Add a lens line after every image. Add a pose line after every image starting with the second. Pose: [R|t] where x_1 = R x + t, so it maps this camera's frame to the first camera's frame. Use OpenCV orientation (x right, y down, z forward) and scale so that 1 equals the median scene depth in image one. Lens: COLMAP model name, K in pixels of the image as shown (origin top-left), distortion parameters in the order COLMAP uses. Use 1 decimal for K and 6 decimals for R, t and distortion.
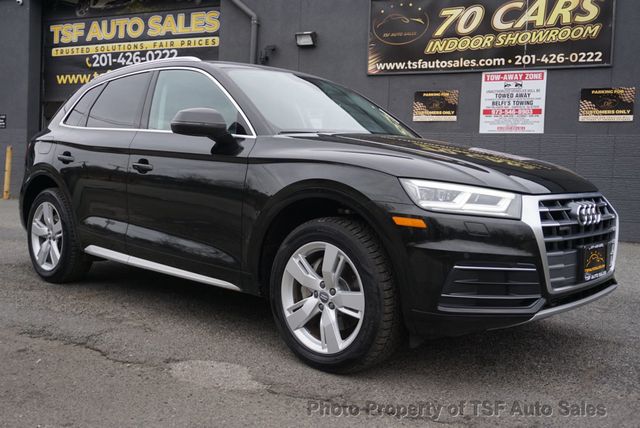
lens RADIAL K [[648.7, 0, 319.1], [0, 648.7, 211.6], [0, 0, 1]] dist [0.006568, 0.000000]
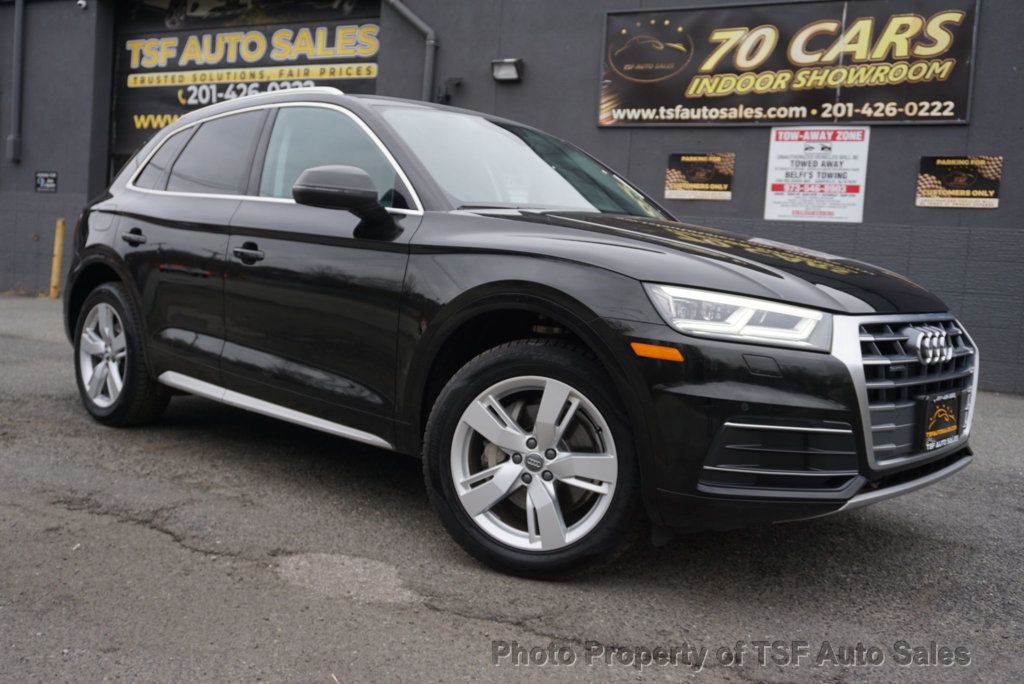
lens RADIAL K [[962.2, 0, 508.7], [0, 962.2, 342.4], [0, 0, 1]] dist [-0.007069, 0.000000]
pose [[0.999469, 0.030100, -0.012470, 0.001879], [-0.029943, 0.999472, 0.012577, 0.000091], [0.012842, -0.012197, 0.999843, 0.013060]]
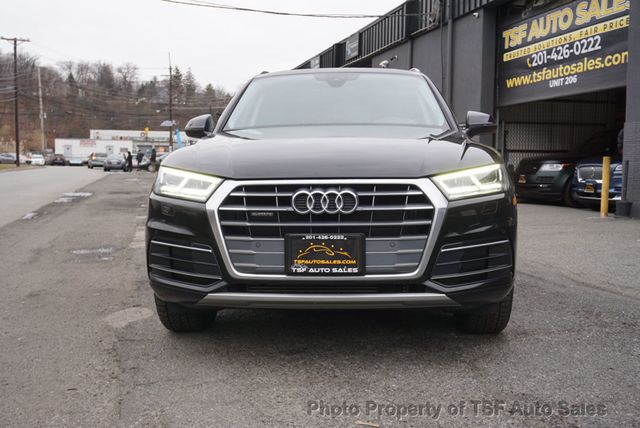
lens RADIAL K [[689.0, 0, 316.5], [0, 689.0, 216.0], [0, 0, 1]] dist [0.023712, 0.000000]
pose [[0.630511, 0.029720, -0.775611, 0.309564], [-0.034053, 0.999364, 0.010611, 0.003881], [0.775433, 0.019722, 0.631122, 0.104205]]
